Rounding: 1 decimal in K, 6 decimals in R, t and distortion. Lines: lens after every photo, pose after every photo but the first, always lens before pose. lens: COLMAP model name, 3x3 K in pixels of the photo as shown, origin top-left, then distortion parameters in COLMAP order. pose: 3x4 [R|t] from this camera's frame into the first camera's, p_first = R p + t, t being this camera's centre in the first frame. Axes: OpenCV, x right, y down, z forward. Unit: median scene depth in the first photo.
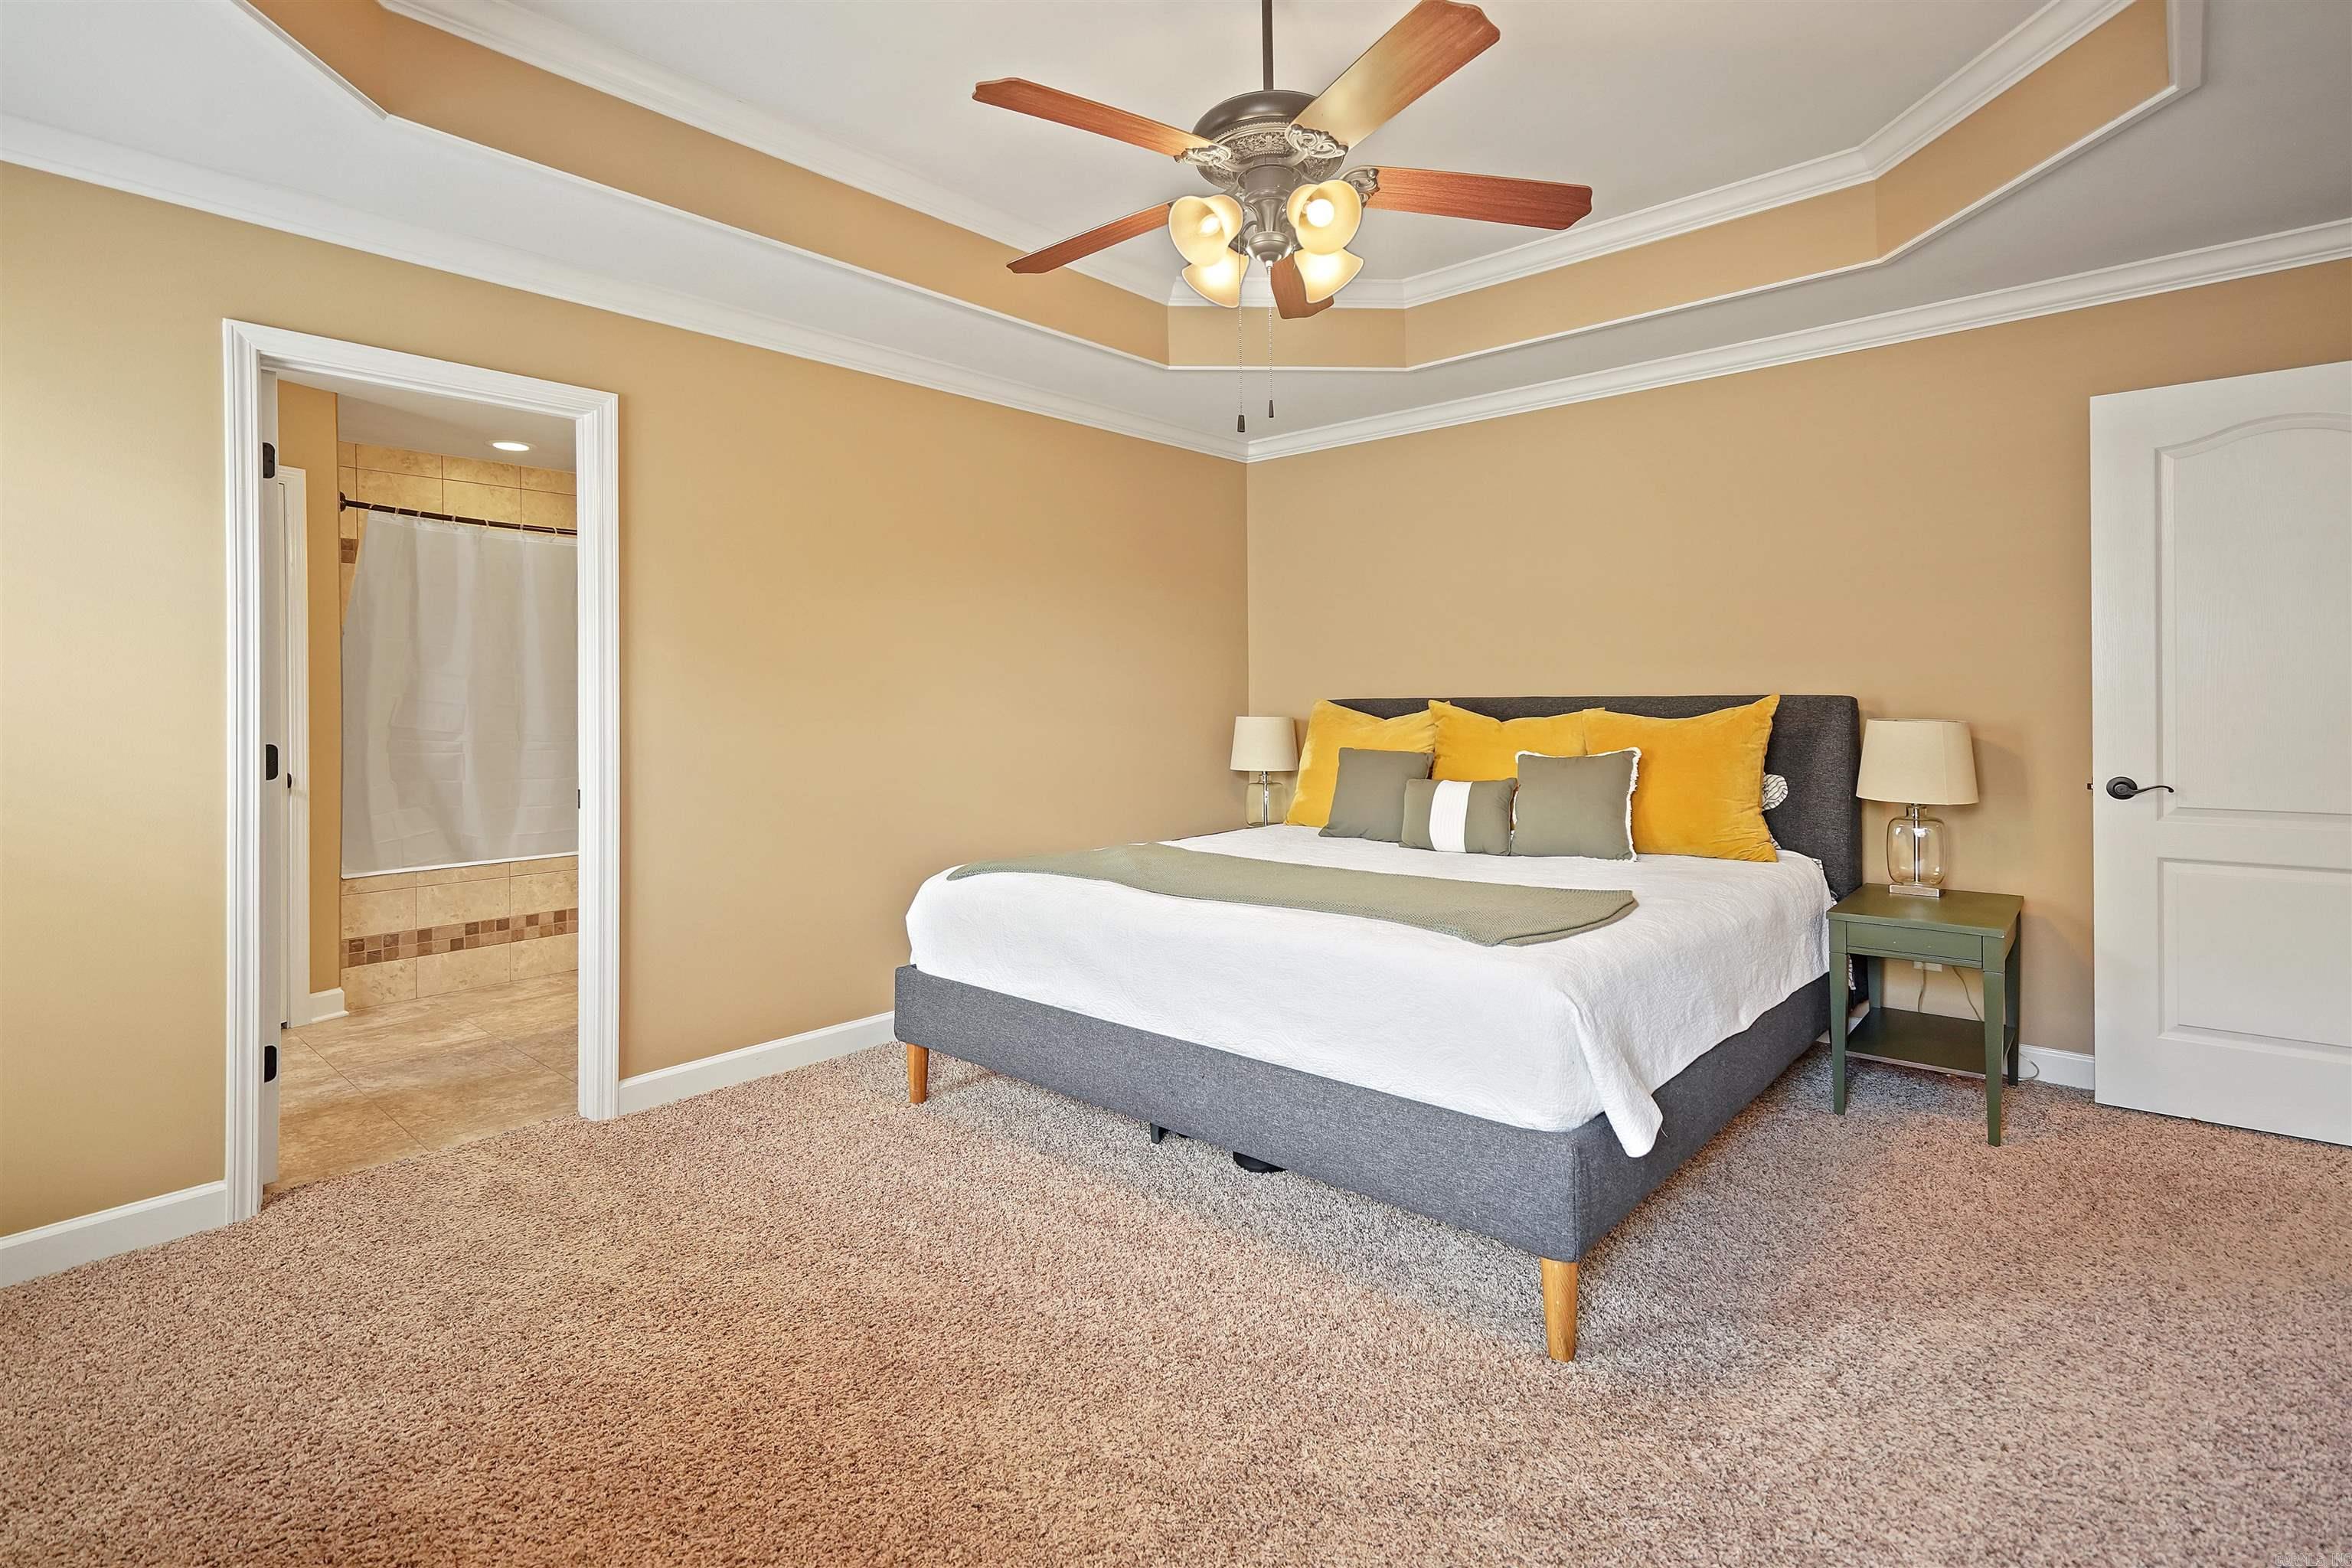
lens RADIAL K [[1108.5, 0, 1194.2], [0, 1108.5, 709.3], [0, 0, 1]] dist [0.001005, 0.000206]
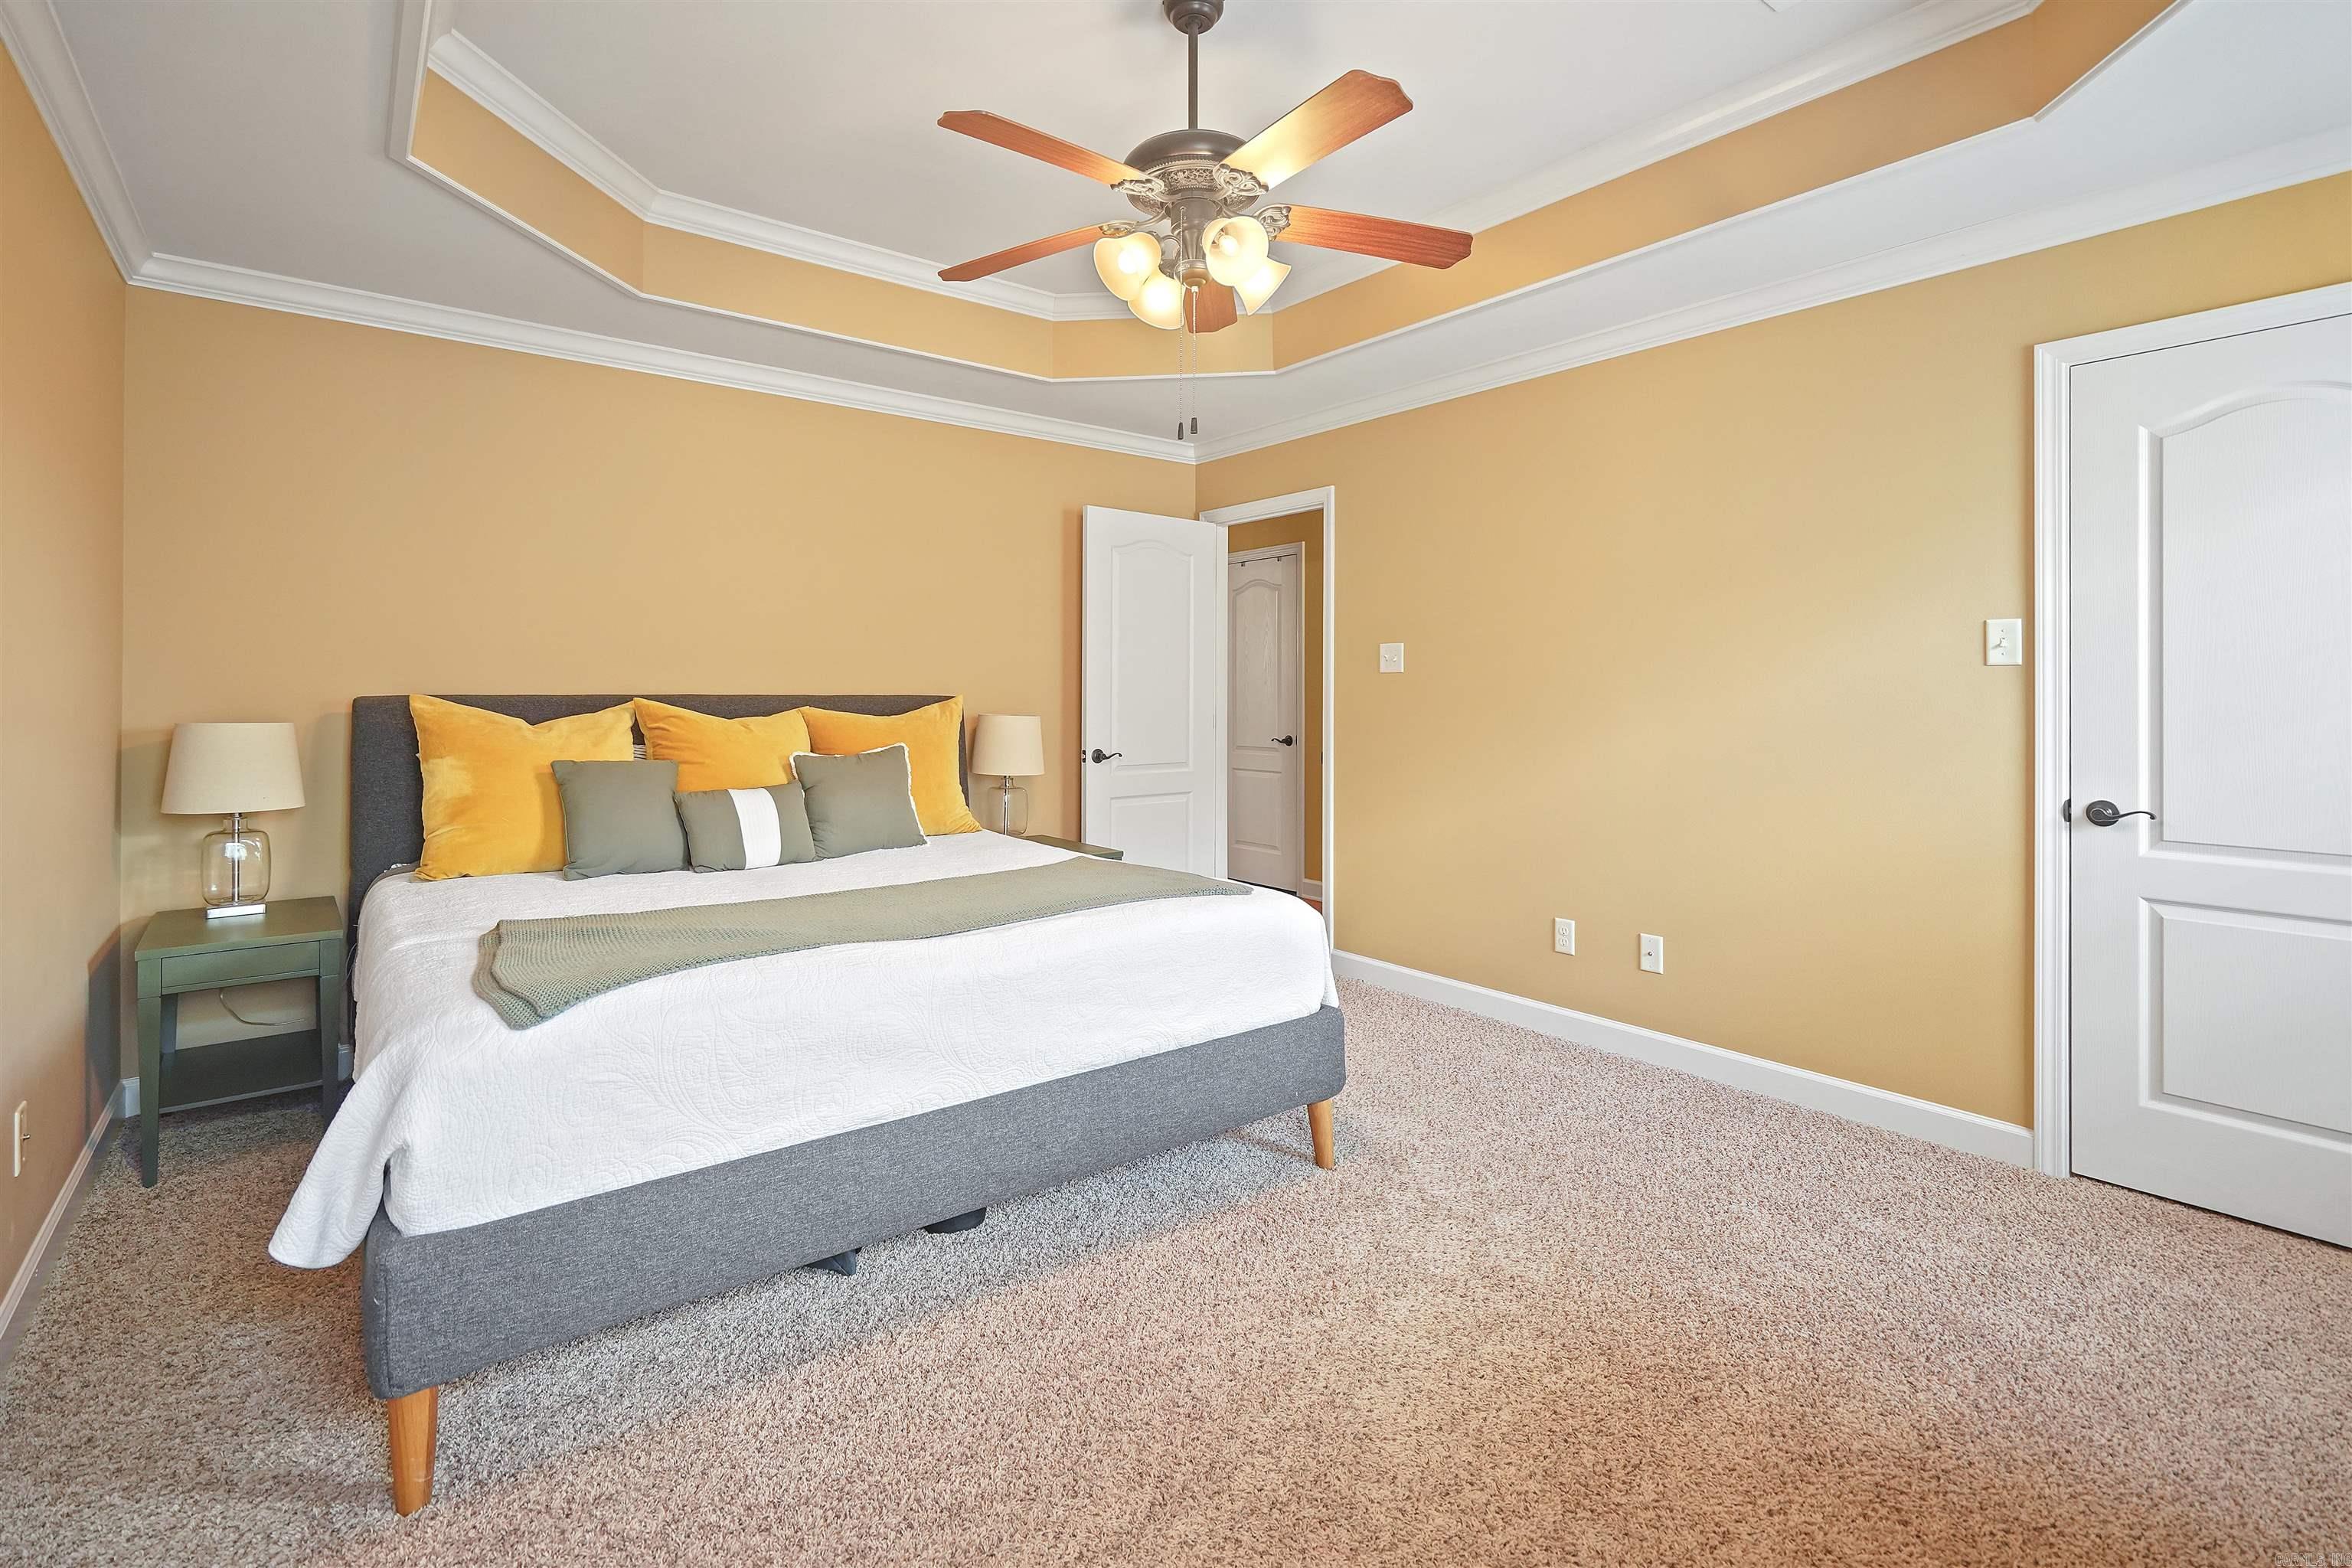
lens RADIAL K [[1108.5, 0, 1194.2], [0, 1108.5, 709.3], [0, 0, 1]] dist [0.001005, 0.000206]
pose [[0.173395, -0.006070, 0.984834, -0.736225], [0.002847, 0.999980, 0.005662, -0.004575], [-0.984848, 0.001822, 0.173409, 0.620009]]
